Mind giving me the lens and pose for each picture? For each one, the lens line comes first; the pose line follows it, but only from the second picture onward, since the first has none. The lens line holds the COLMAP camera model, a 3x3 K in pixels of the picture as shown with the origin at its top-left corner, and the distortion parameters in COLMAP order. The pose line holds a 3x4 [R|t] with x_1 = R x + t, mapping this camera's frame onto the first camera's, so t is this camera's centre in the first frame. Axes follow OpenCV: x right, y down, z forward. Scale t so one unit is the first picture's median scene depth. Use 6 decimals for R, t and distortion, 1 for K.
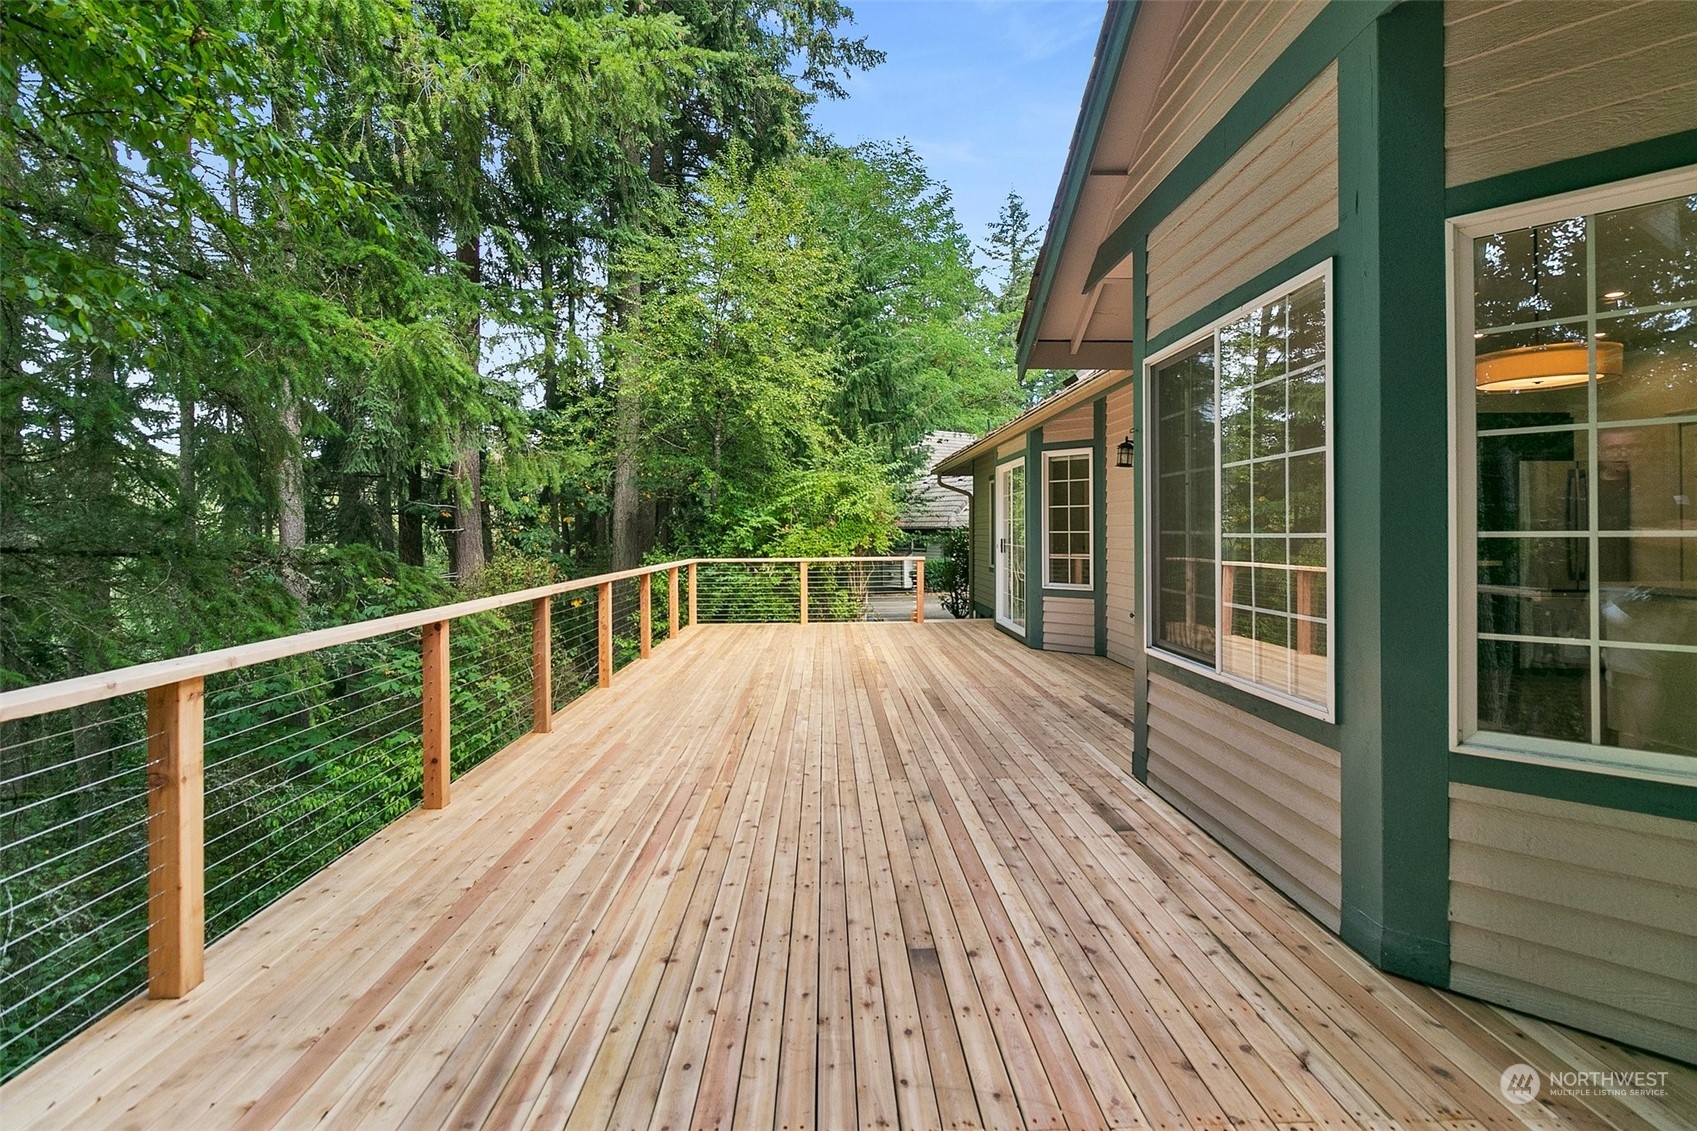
lens RADIAL K [[793.4, 0, 841.8], [0, 793.4, 531.4], [0, 0, 1]] dist [0.011659, 0.000194]
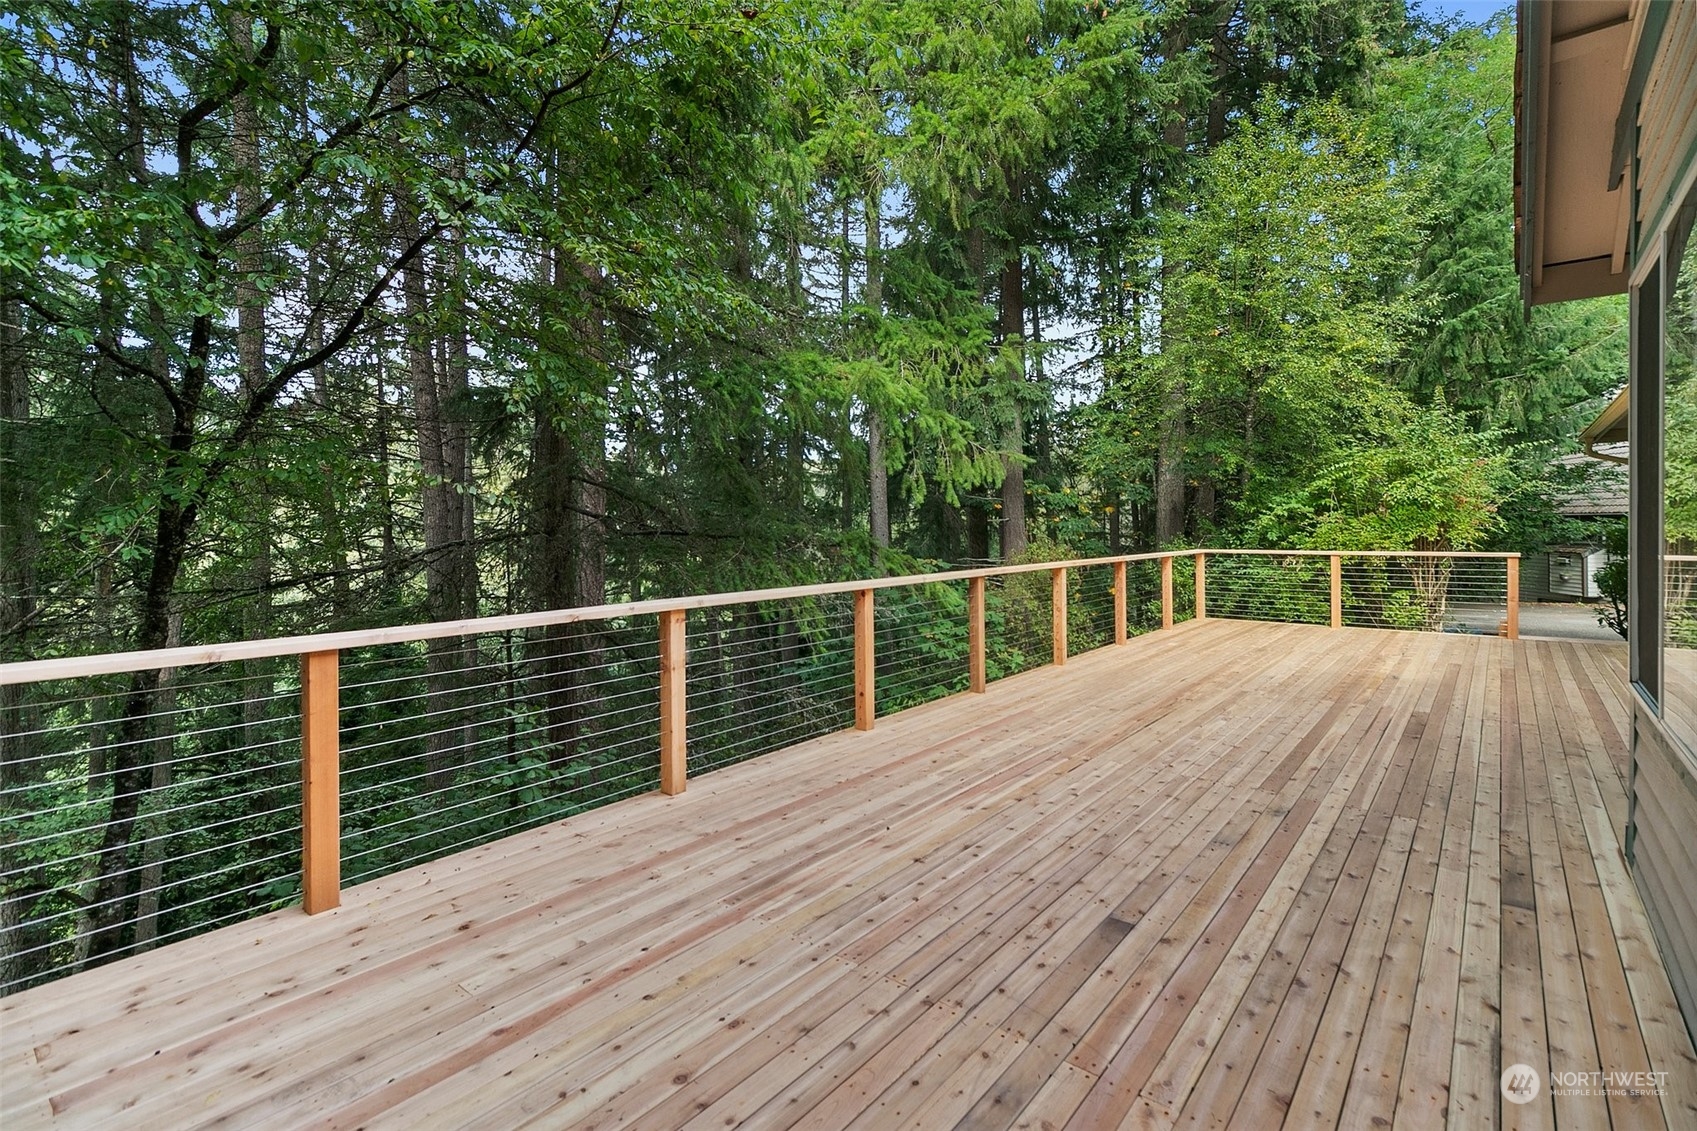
lens RADIAL K [[793.4, 0, 841.8], [0, 793.4, 531.4], [0, 0, 1]] dist [0.011659, 0.000194]
pose [[0.748116, 0.005565, -0.663545, 0.356117], [0.003521, 0.999917, 0.012357, -0.000853], [0.663559, -0.011581, 0.748035, -0.013947]]
